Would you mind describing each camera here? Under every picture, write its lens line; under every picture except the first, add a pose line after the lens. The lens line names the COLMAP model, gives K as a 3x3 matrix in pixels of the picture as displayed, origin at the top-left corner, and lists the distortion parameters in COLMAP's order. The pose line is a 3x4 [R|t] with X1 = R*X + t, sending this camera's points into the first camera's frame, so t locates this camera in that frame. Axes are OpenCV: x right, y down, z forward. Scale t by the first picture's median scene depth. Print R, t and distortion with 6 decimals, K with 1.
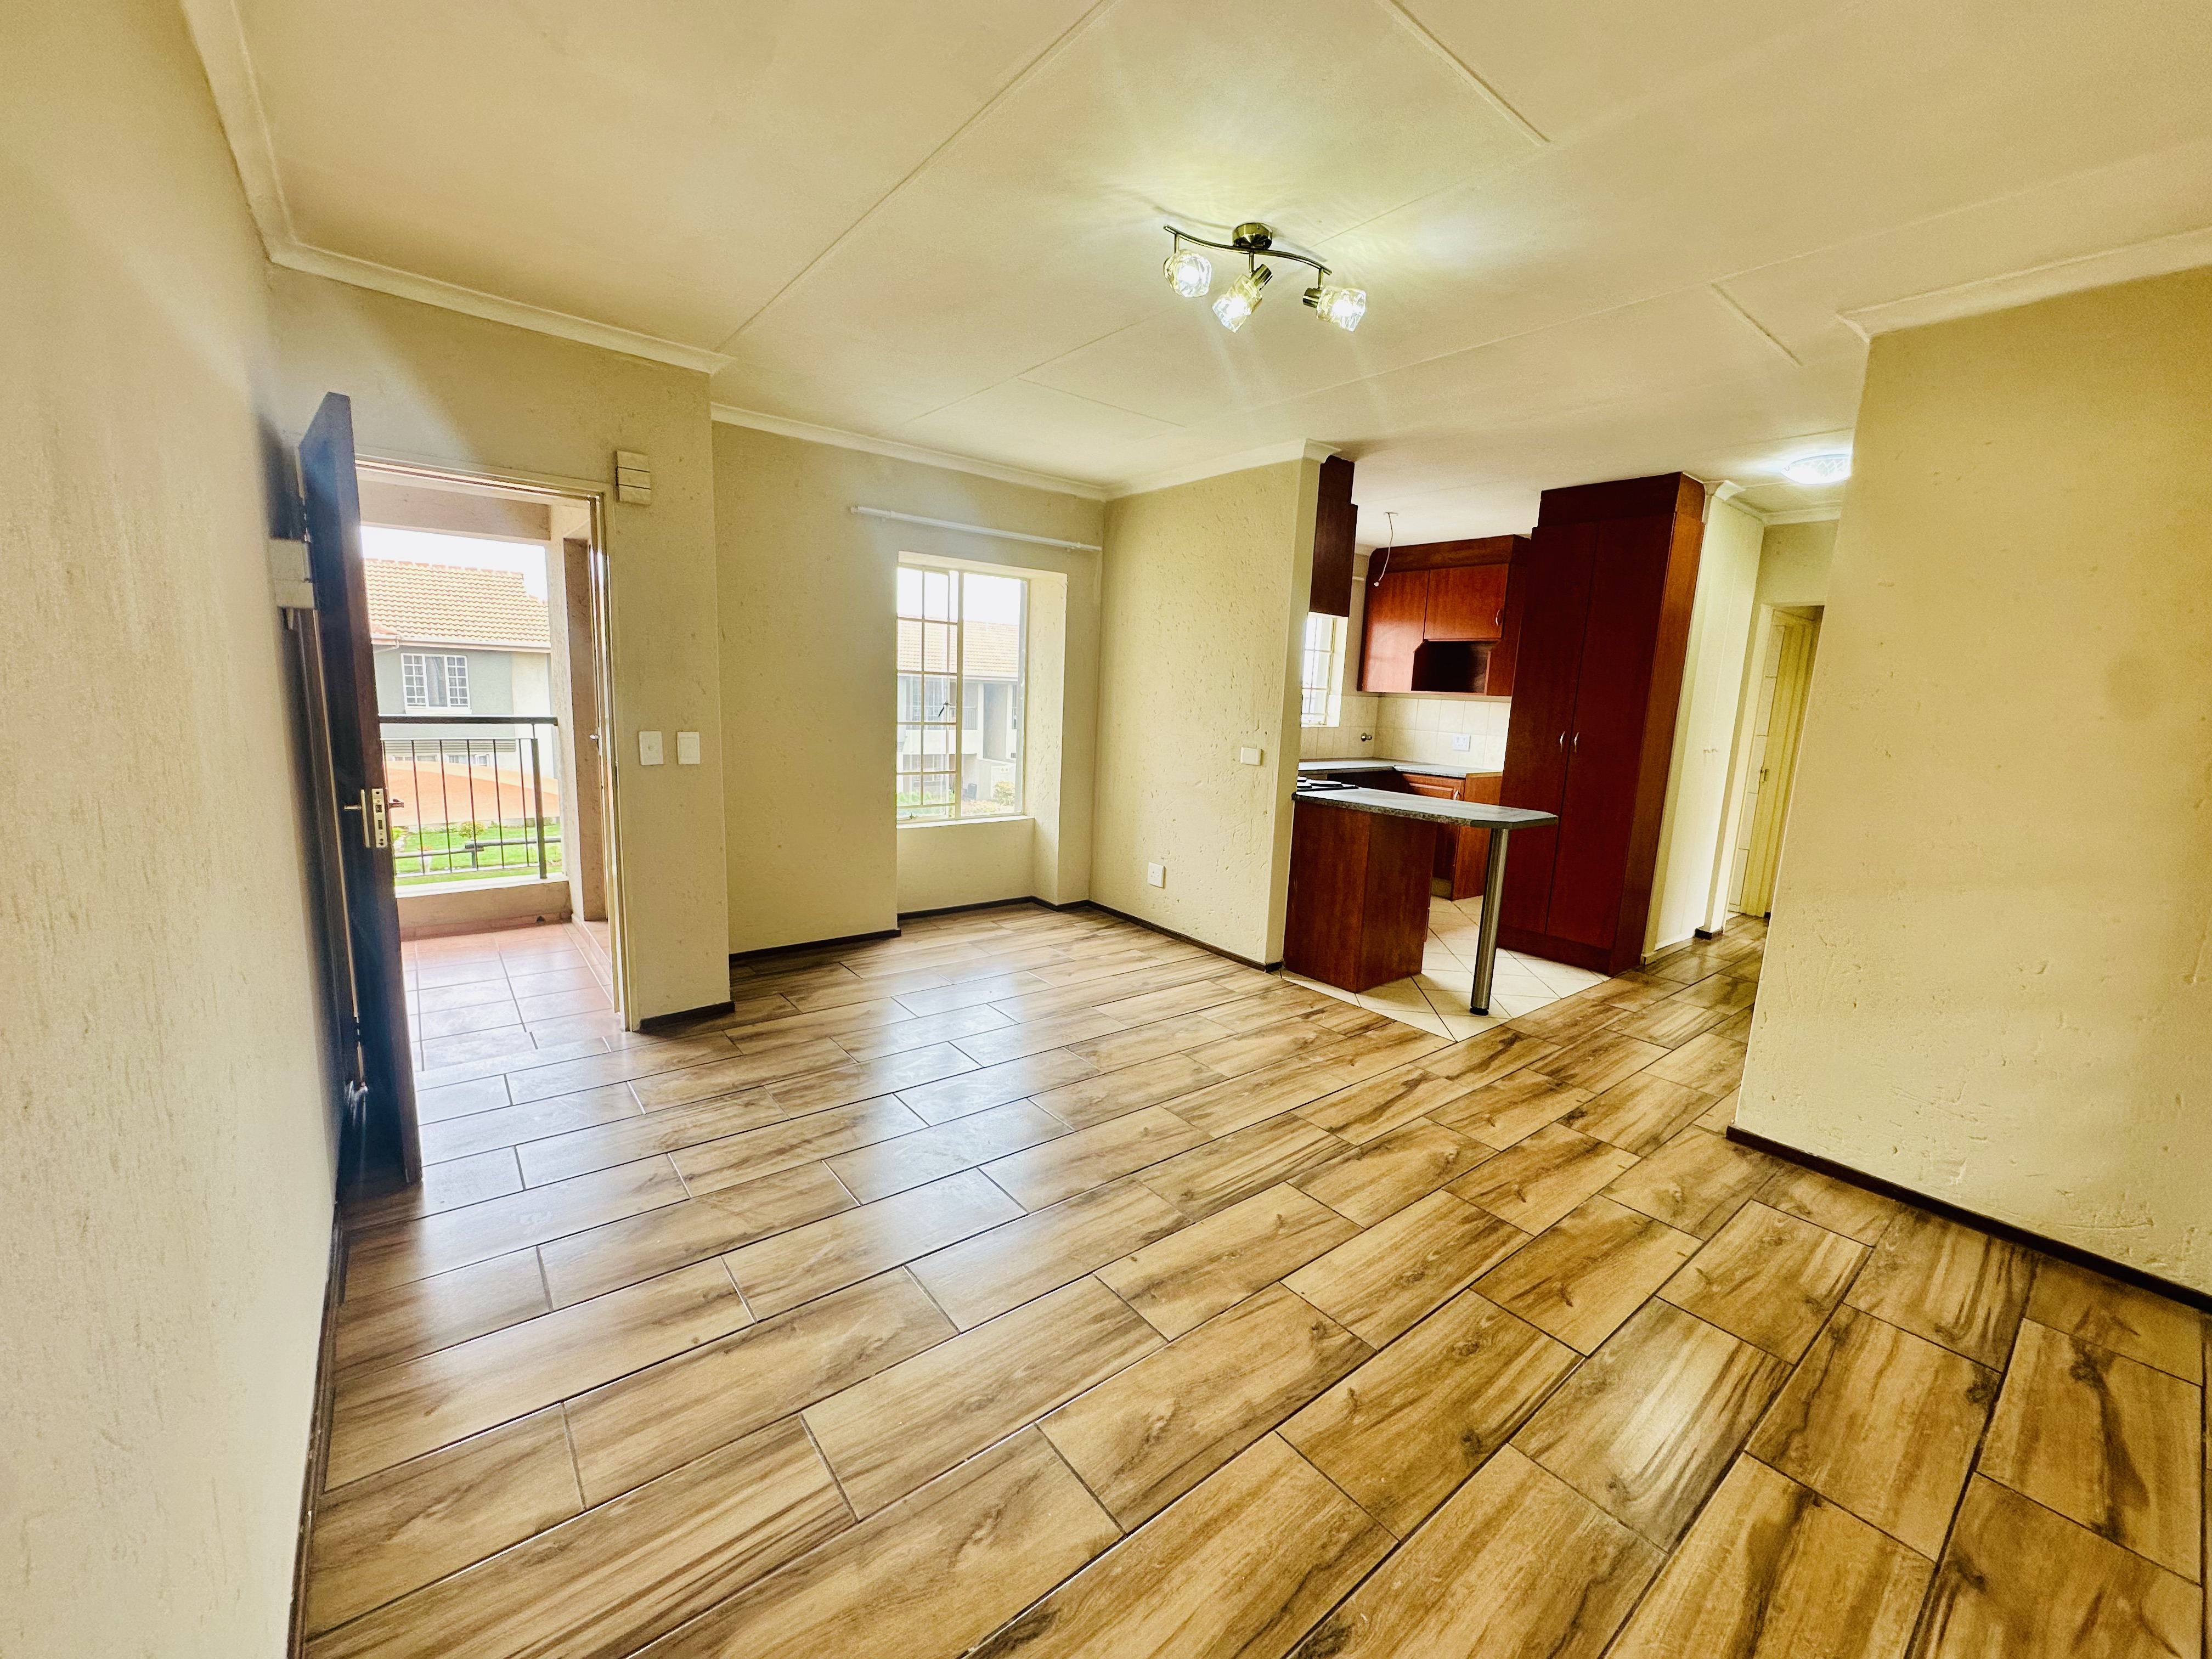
lens RADIAL K [[881.2, 0, 1105.2], [0, 881.2, 827.6], [0, 0, 1]] dist [-0.004961, 0.001234]
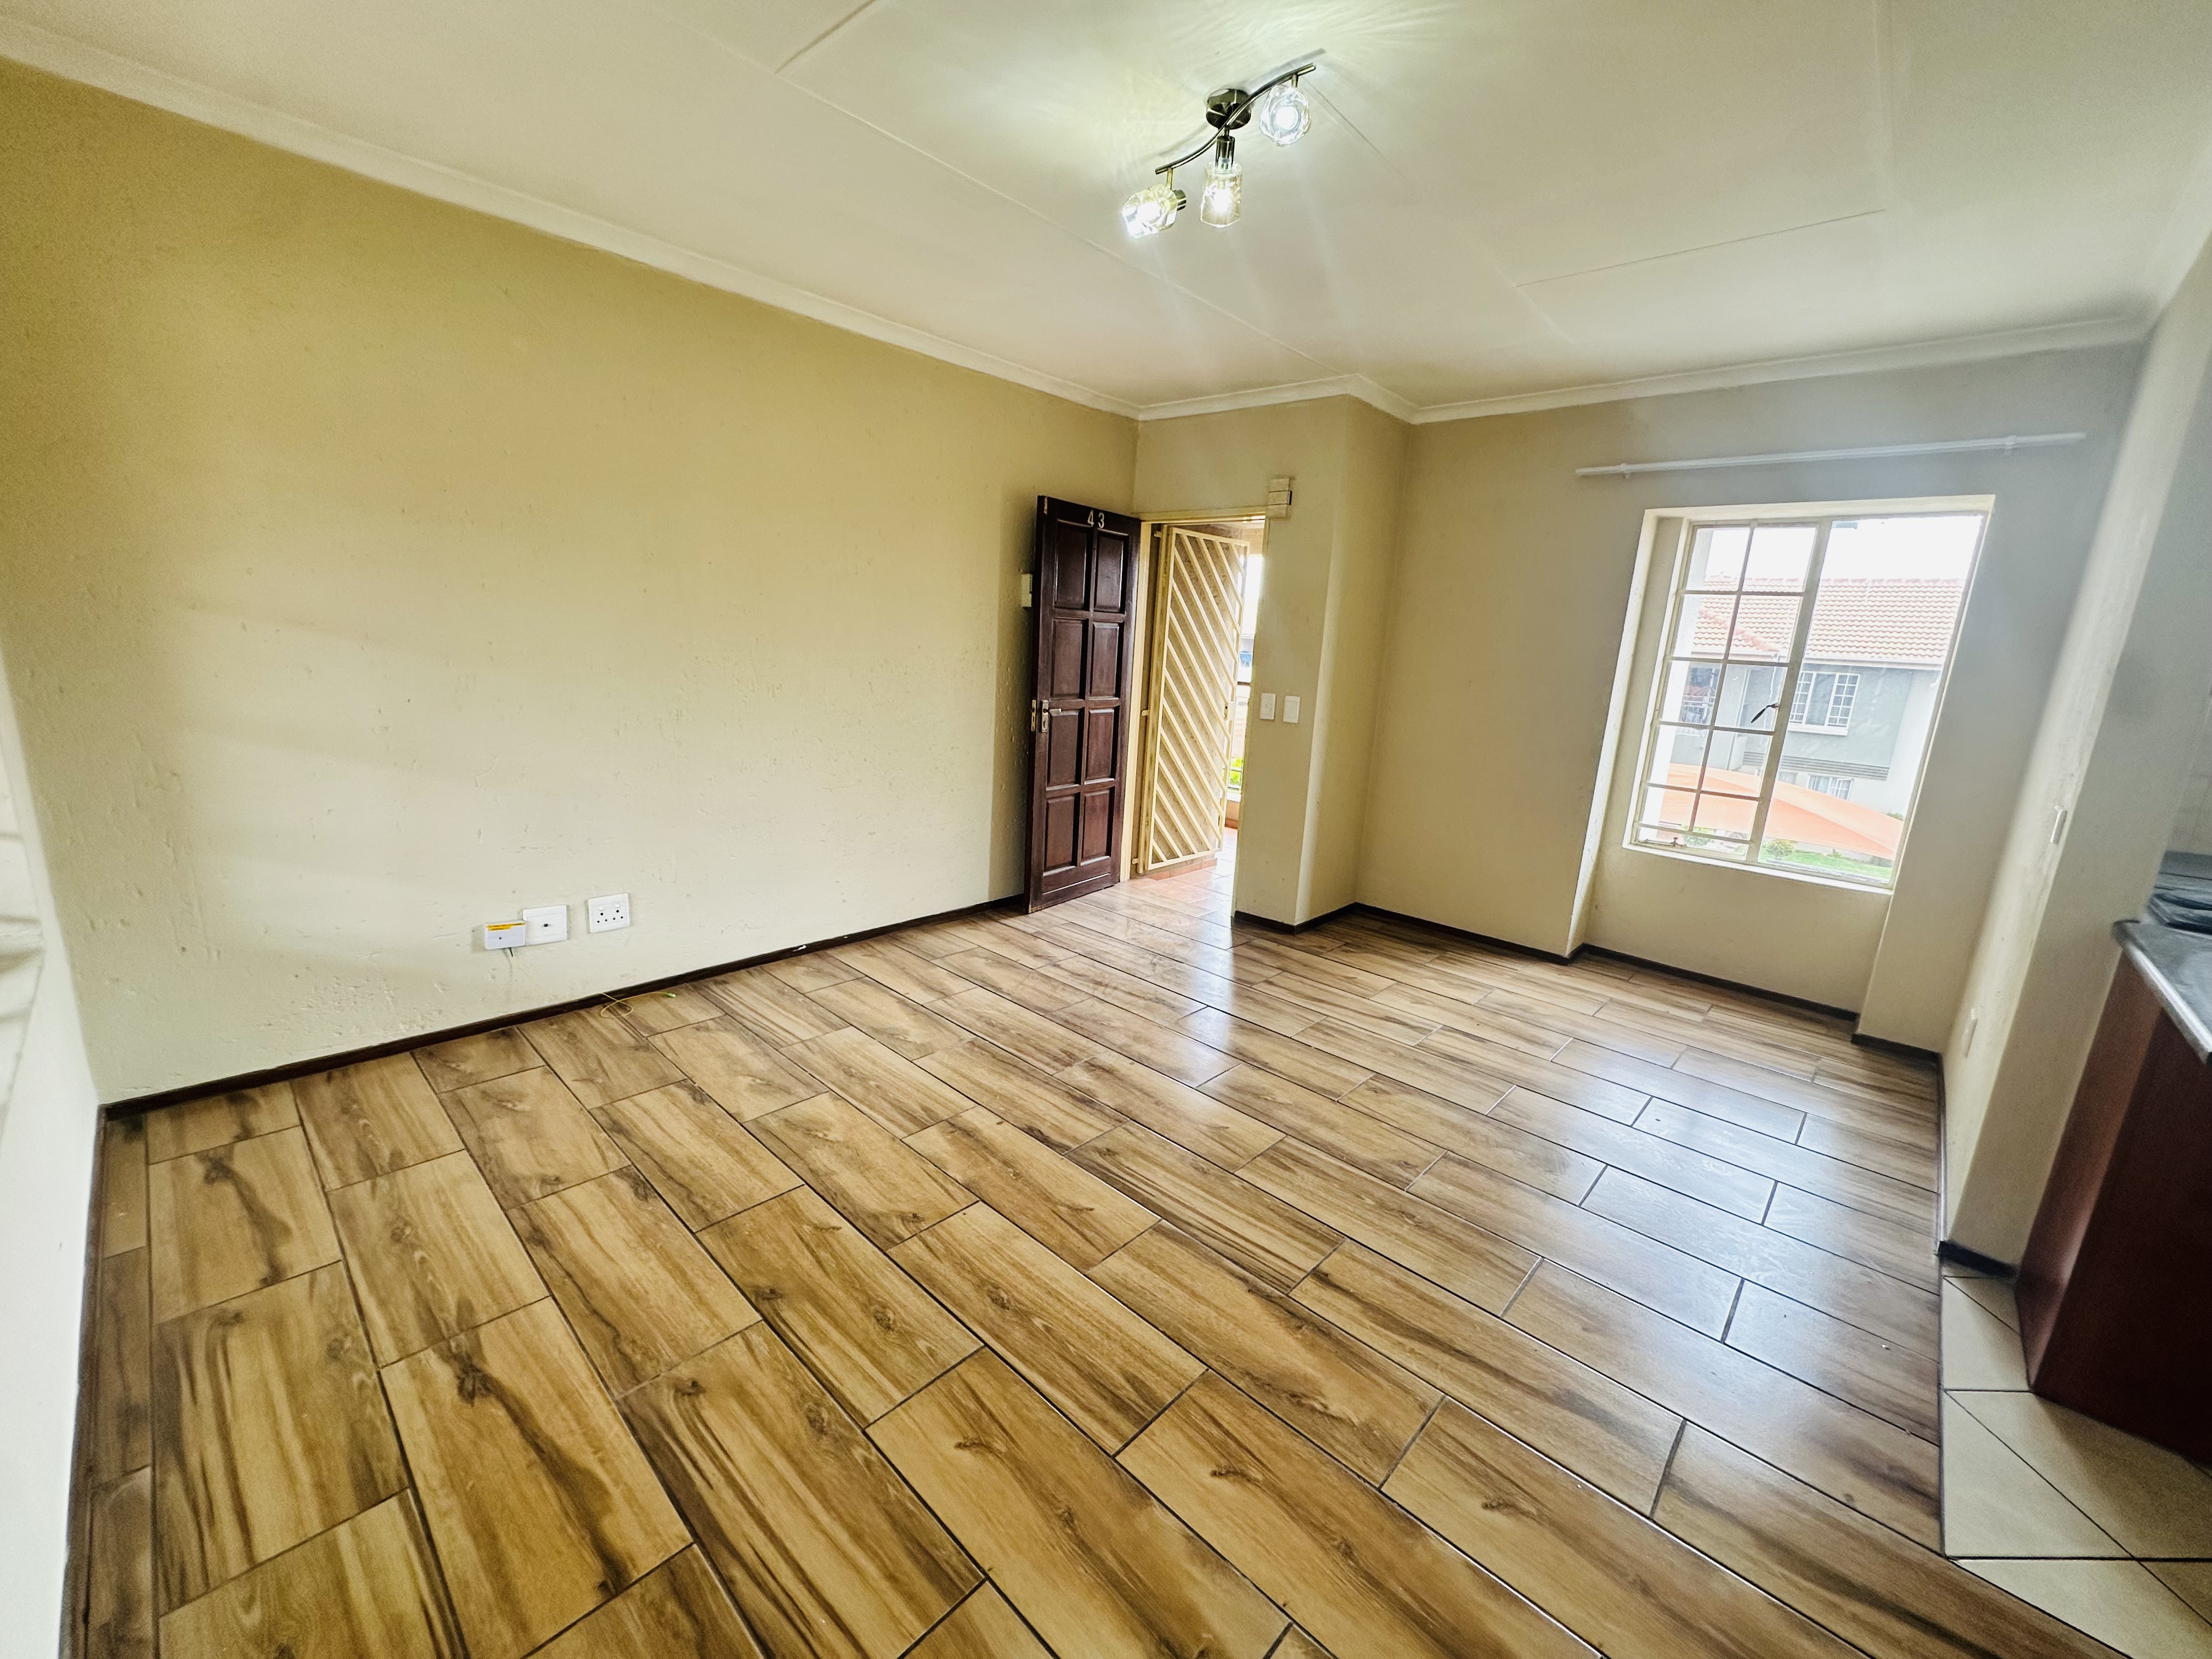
lens RADIAL K [[881.2, 0, 1106.7], [0, 881.2, 830.6], [0, 0, 1]] dist [-0.004961, 0.001234]
pose [[0.151932, 0.182373, -0.971420, 0.624596], [-0.205718, 0.967141, 0.149395, -0.049151], [0.966745, 0.177141, 0.184457, 0.476554]]
